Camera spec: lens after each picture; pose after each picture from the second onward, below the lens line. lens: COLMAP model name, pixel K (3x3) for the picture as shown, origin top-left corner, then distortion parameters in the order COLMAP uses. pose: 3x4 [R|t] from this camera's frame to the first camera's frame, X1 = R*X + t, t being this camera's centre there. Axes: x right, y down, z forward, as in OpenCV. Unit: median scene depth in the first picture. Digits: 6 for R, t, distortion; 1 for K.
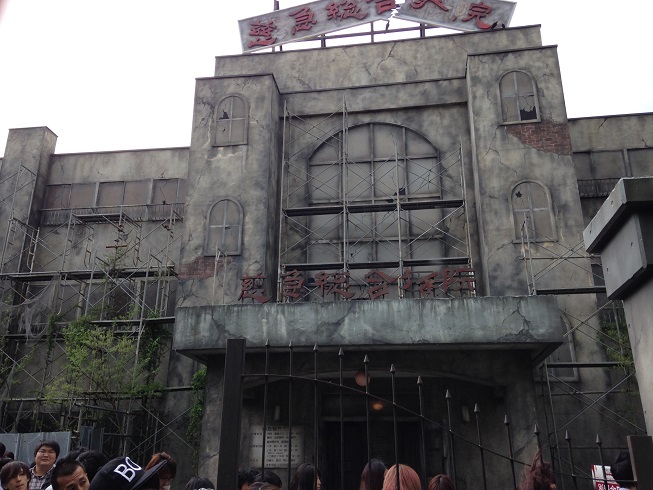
lens RADIAL K [[593.9, 0, 330.7], [0, 593.9, 263.3], [0, 0, 1]] dist [0.157585, -0.203185]
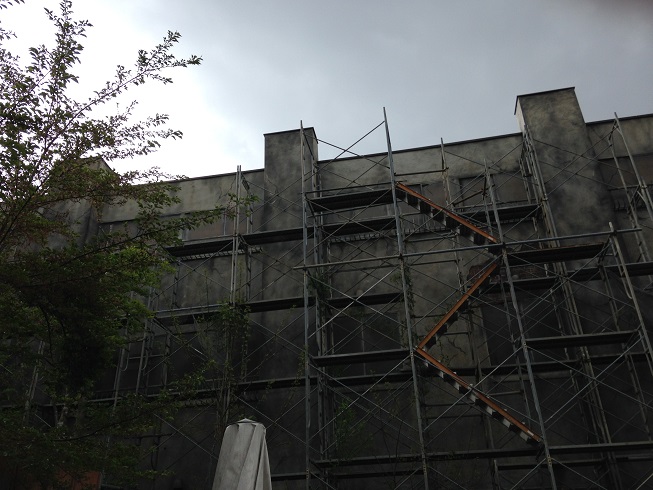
lens RADIAL K [[603.4, 0, 326.5], [0, 603.4, 245.0], [0, 0, 1]] dist [0.230675, -0.335120]
pose [[0.998604, -0.049342, 0.018858, -0.799352], [0.052064, 0.979707, -0.193554, 0.097240], [-0.008925, 0.194266, 0.980908, 0.293828]]
